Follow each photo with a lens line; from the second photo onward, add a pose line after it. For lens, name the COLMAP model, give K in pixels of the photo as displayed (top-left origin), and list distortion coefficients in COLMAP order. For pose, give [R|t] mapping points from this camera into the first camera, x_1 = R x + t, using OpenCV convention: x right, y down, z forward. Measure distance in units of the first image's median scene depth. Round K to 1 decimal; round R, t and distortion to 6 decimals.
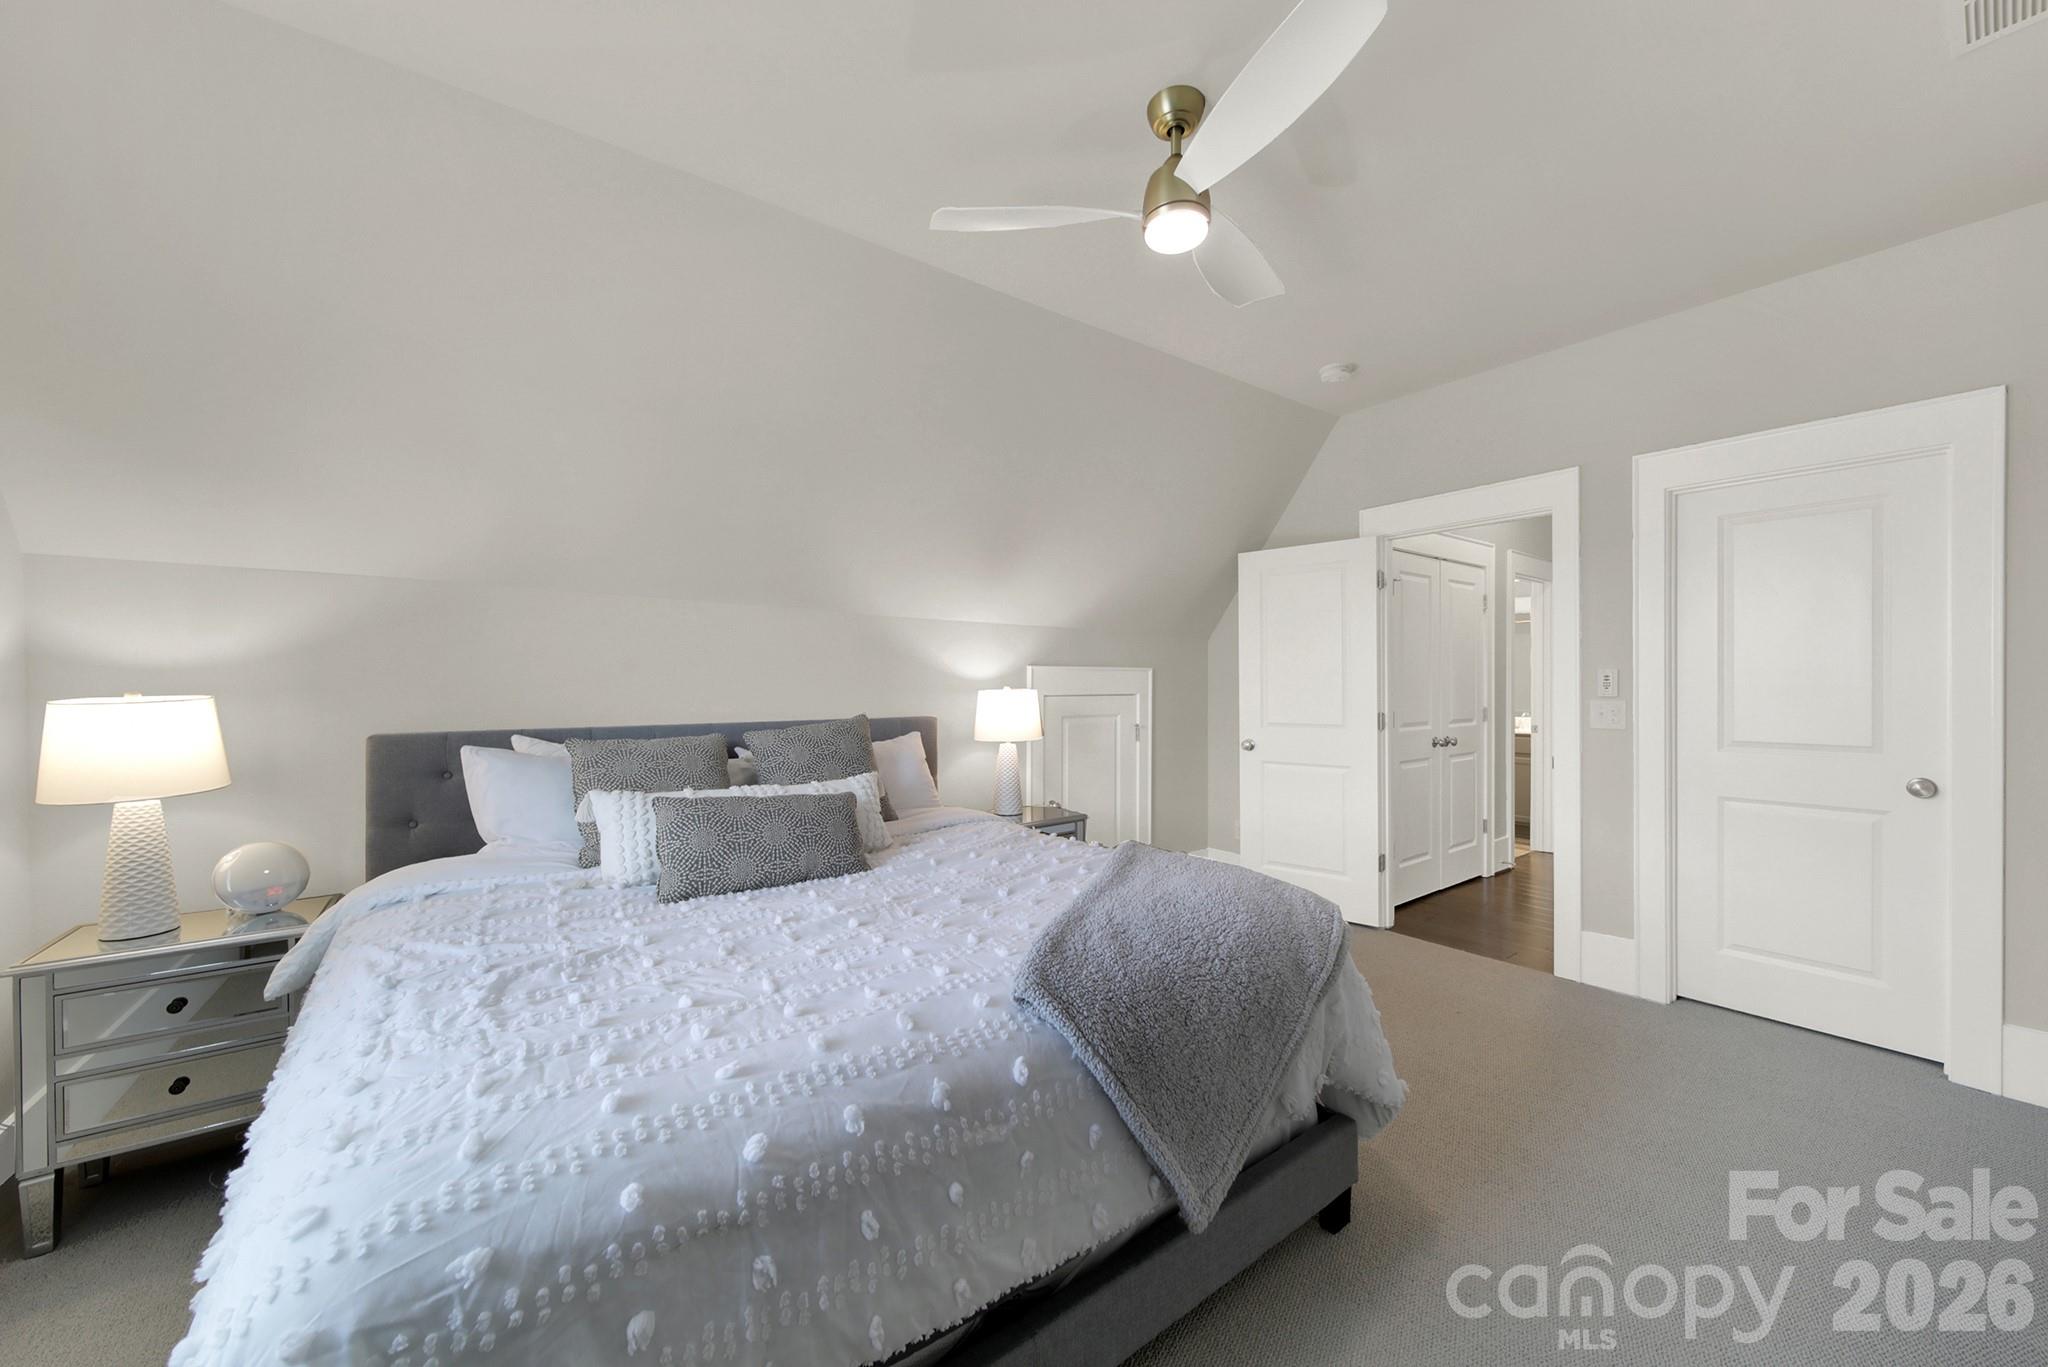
lens RADIAL K [[743.0, 0, 1021.5], [0, 743.0, 679.3], [0, 0, 1]] dist [0.000530, -0.000267]
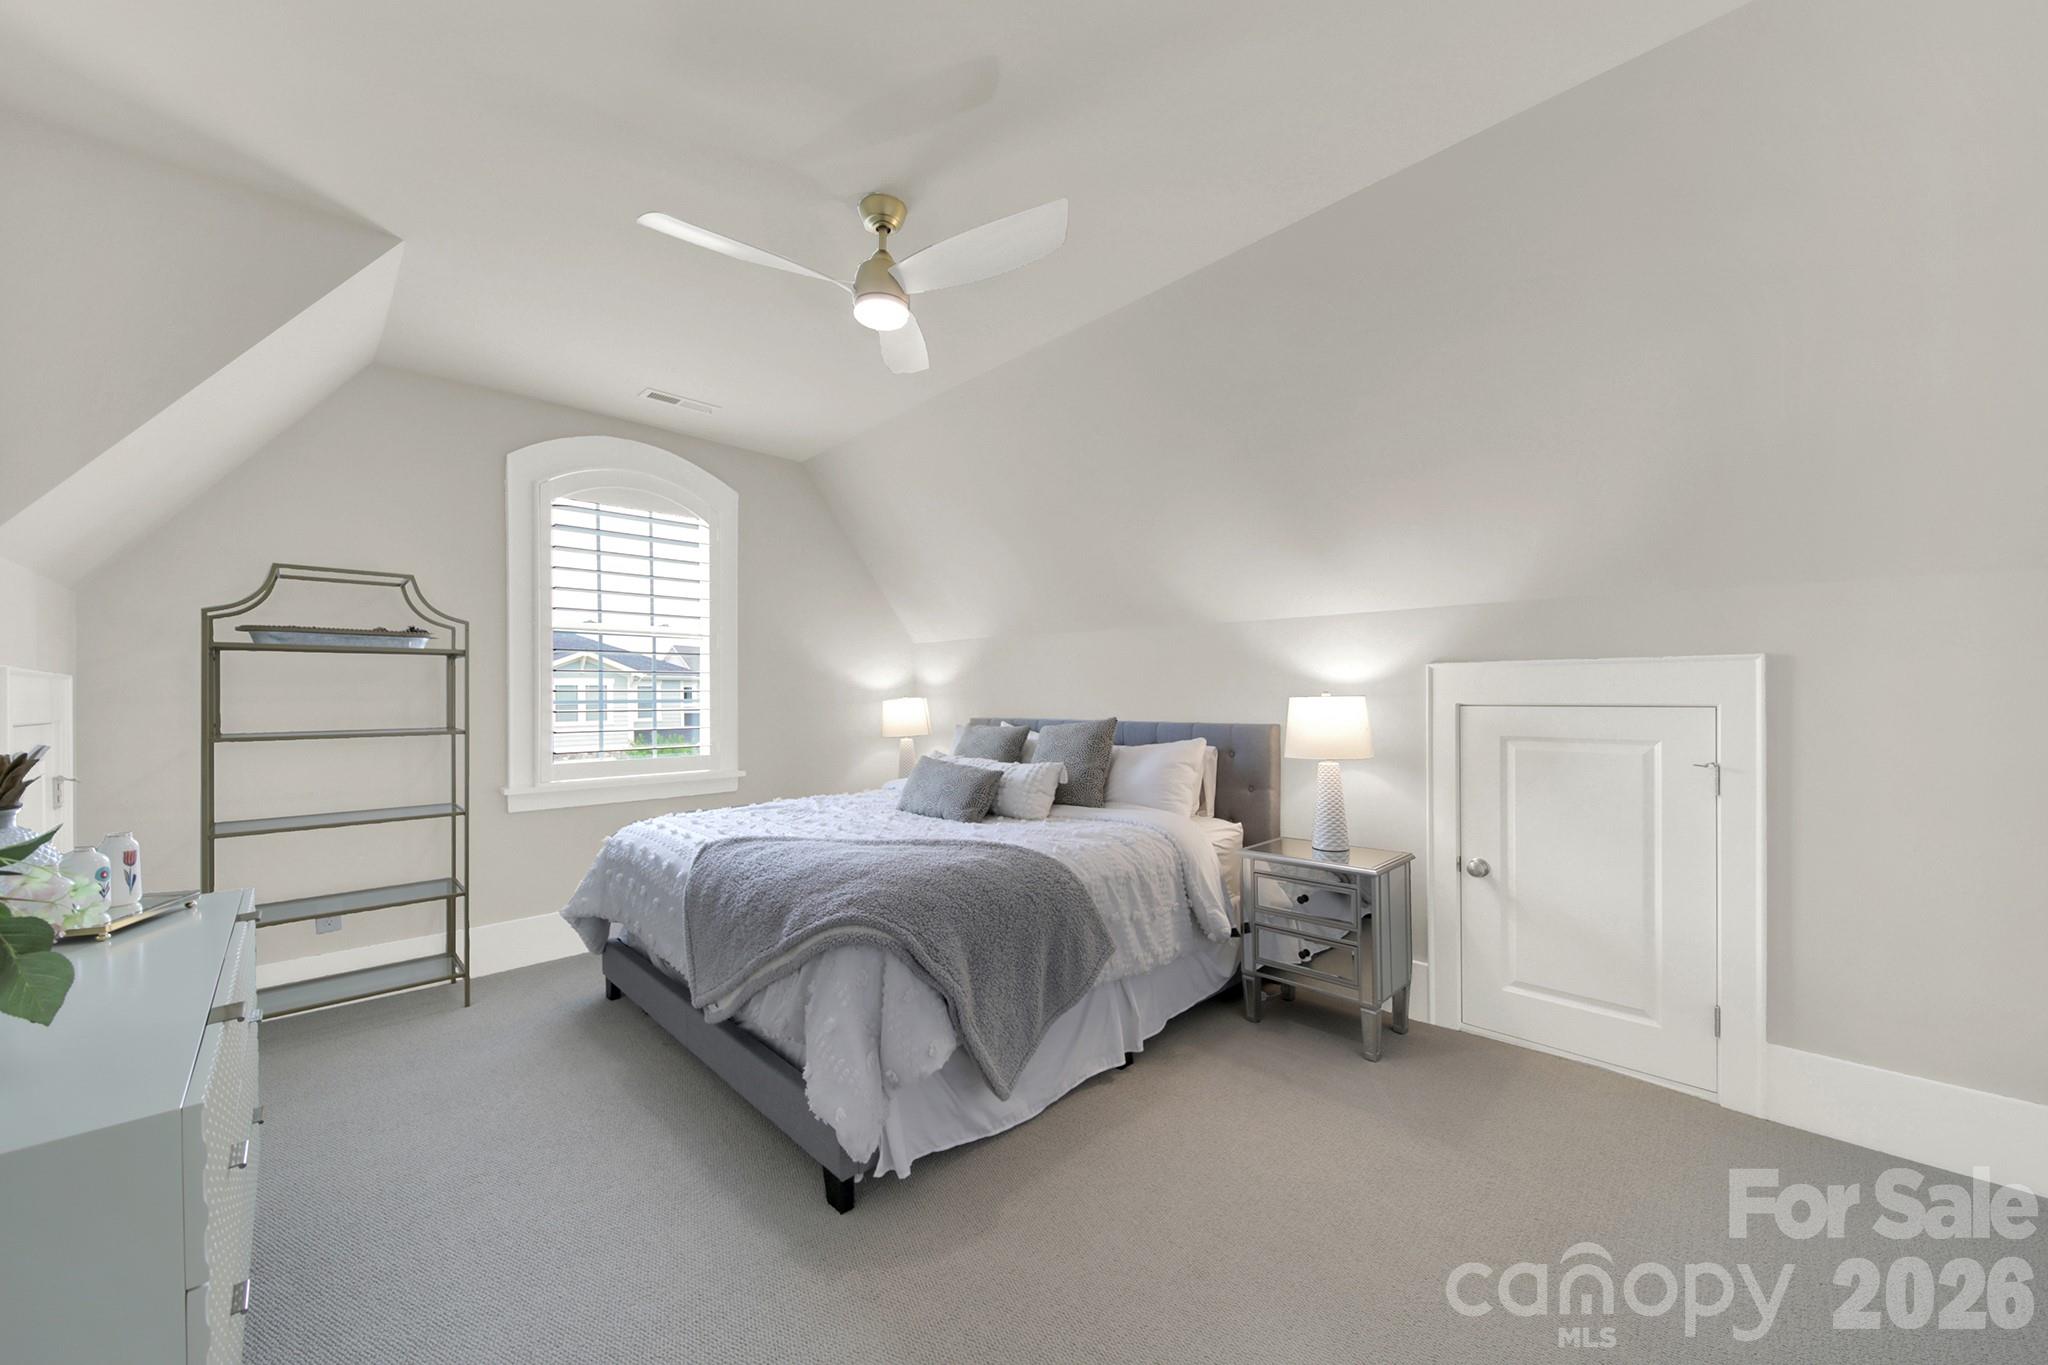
lens RADIAL K [[743.0, 0, 1021.5], [0, 743.0, 678.3], [0, 0, 1]] dist [0.000530, -0.000267]
pose [[0.156446, -0.016647, -0.987546, 0.732583], [0.017837, 0.999743, -0.014027, -0.000378], [0.987525, -0.015420, 0.156702, 0.539933]]
